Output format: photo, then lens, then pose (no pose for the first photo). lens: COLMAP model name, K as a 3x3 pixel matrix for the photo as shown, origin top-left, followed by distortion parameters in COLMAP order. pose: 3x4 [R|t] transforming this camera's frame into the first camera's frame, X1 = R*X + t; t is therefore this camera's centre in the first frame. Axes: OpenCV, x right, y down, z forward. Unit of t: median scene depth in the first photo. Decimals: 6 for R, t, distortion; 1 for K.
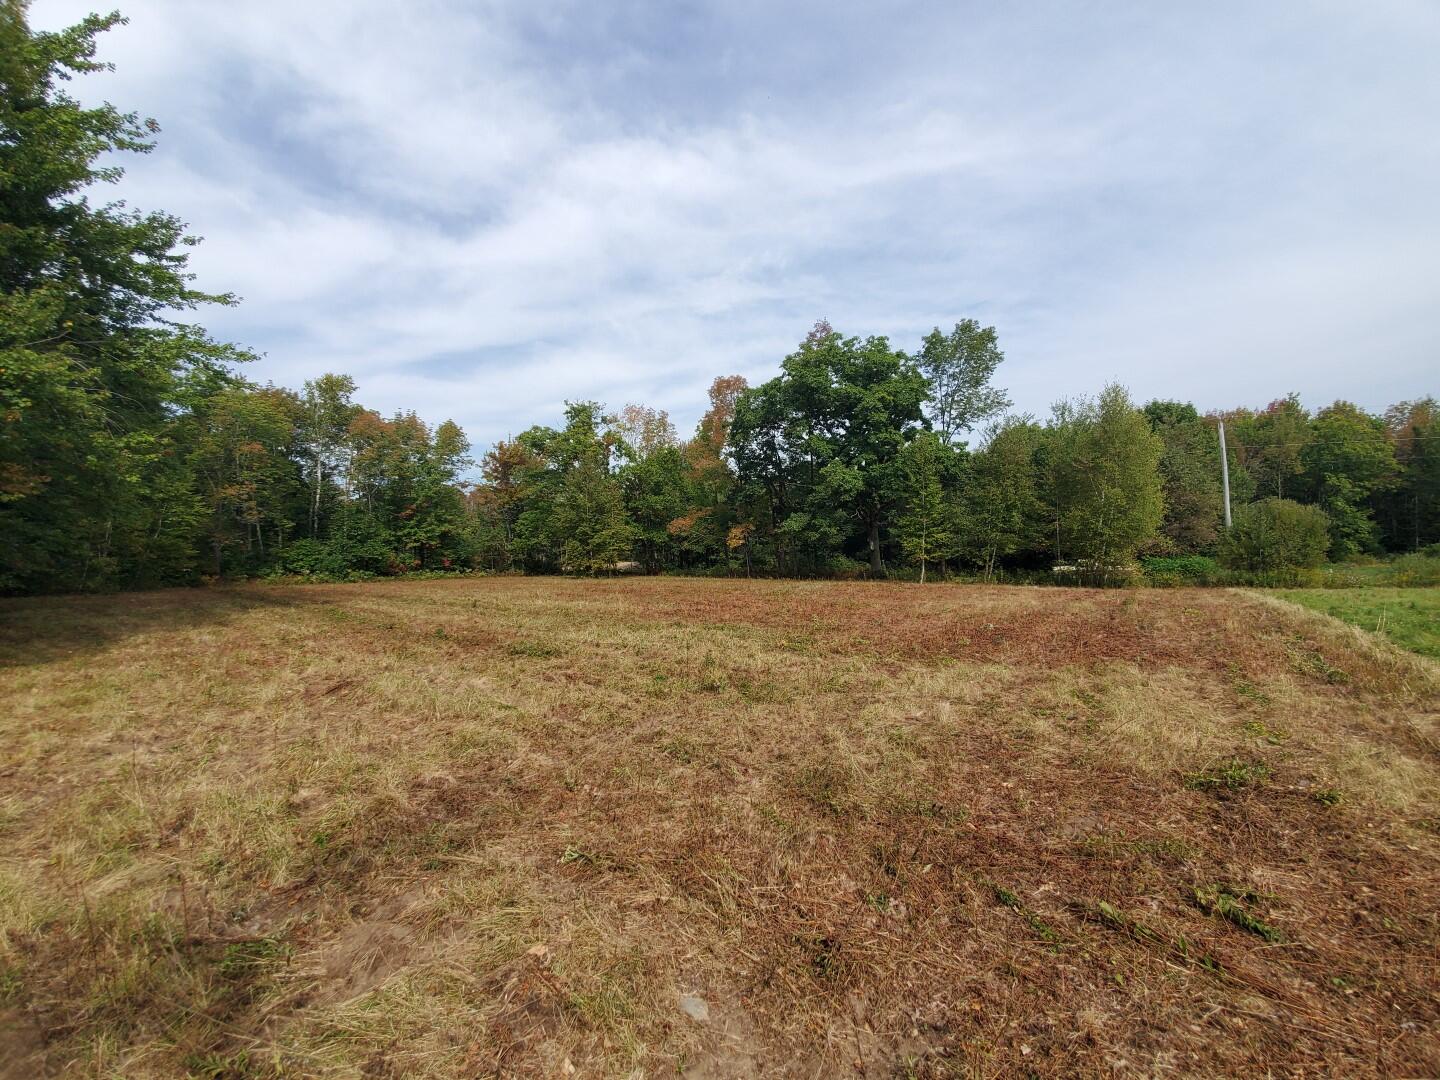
lens RADIAL K [[562.1, 0, 729.9], [0, 562.1, 529.0], [0, 0, 1]] dist [0.006555, -0.011483]
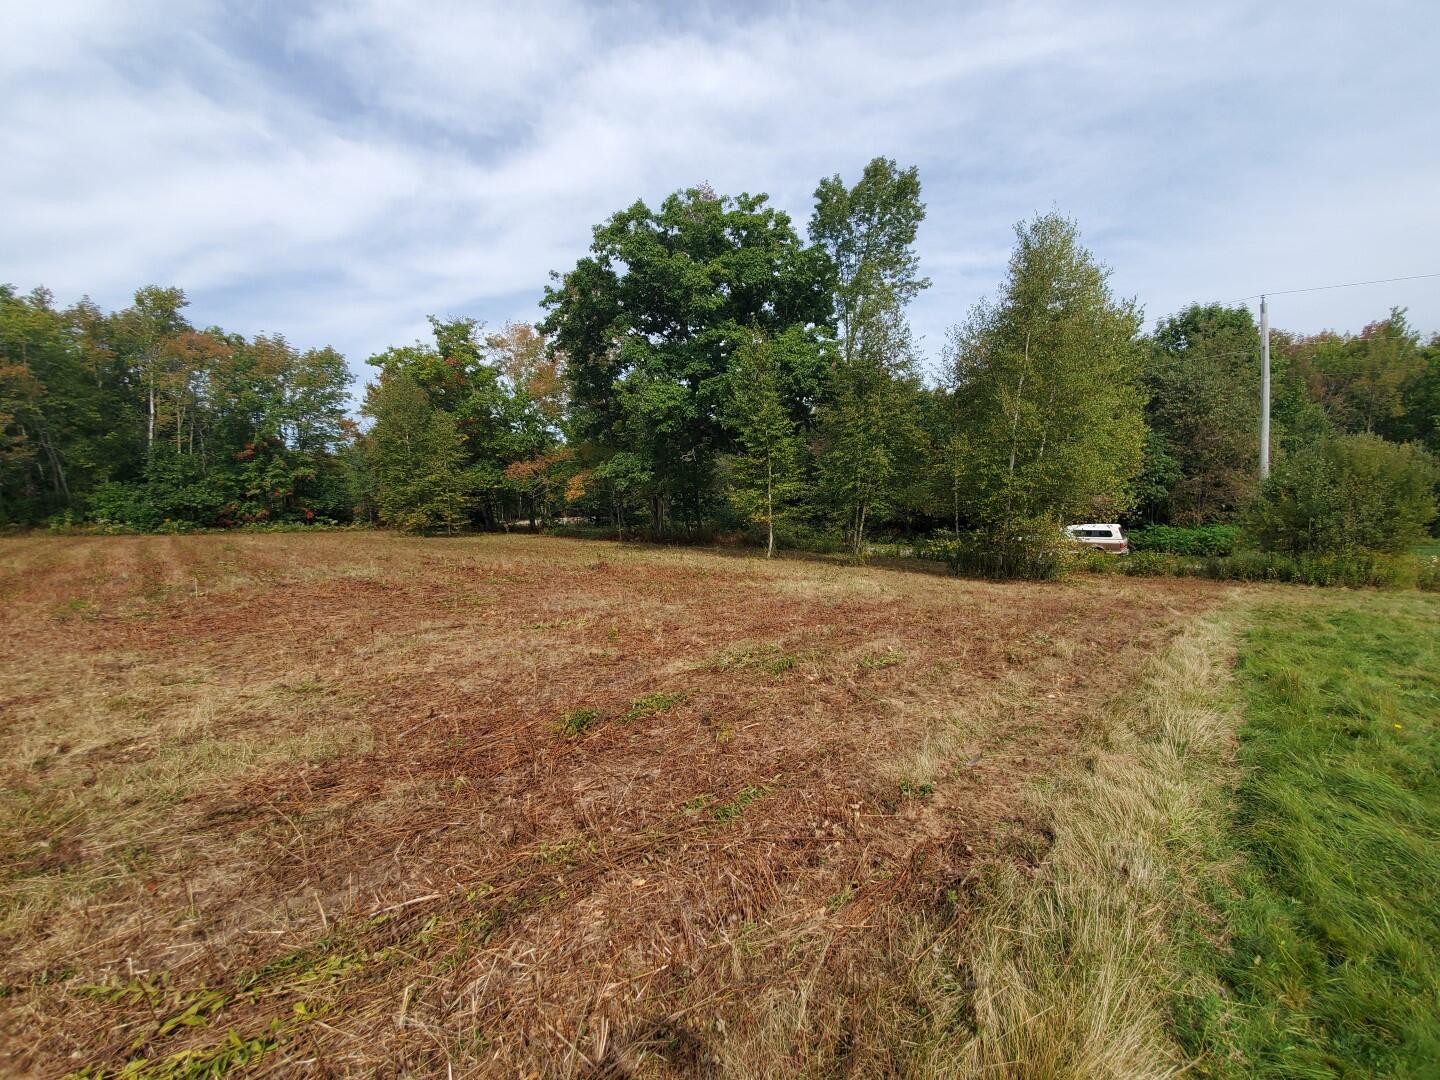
lens RADIAL K [[562.1, 0, 731.1], [0, 562.1, 568.3], [0, 0, 1]] dist [0.006555, -0.011483]
pose [[0.996152, 0.028790, -0.082784, 0.332494], [-0.016264, 0.988827, 0.148180, 0.008069], [0.086125, -0.146263, 0.985490, 0.284380]]
